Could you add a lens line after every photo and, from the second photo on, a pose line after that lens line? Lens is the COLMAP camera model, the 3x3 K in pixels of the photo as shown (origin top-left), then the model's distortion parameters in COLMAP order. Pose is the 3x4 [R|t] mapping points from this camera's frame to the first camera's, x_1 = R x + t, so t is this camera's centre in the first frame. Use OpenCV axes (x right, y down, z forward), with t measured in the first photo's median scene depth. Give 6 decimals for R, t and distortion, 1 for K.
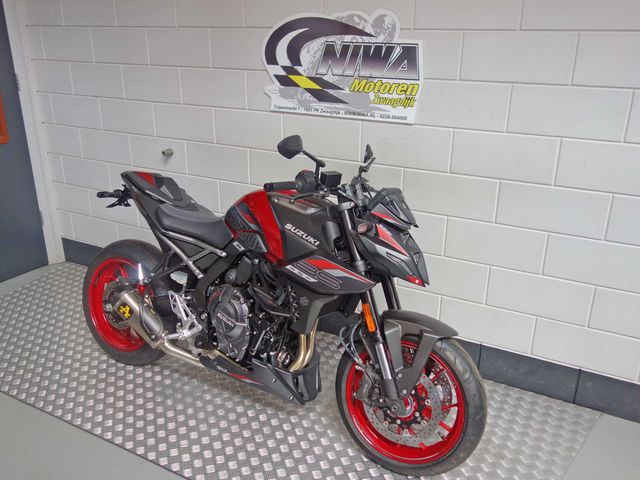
lens RADIAL K [[559.1, 0, 320.2], [0, 559.1, 242.2], [0, 0, 1]] dist [-0.003340, -0.002471]
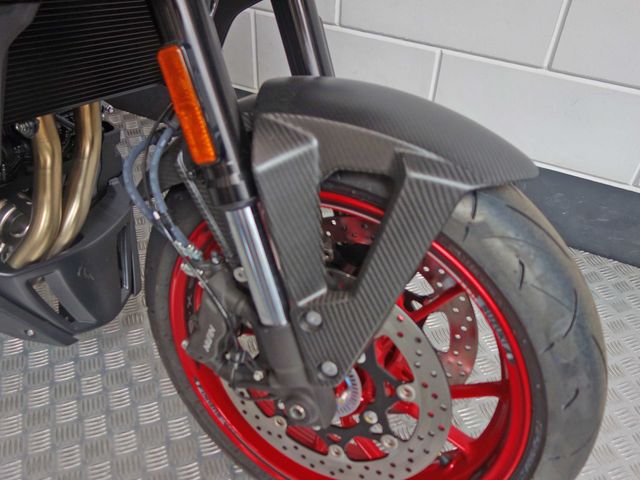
lens RADIAL K [[559.1, 0, 320.2], [0, 559.1, 242.2], [0, 0, 1]] dist [-0.003340, -0.002471]
pose [[0.997924, -0.023145, 0.060099, 0.127565], [-0.000926, 0.927937, 0.372737, 0.098244], [-0.064395, -0.372019, 0.925989, 0.743166]]
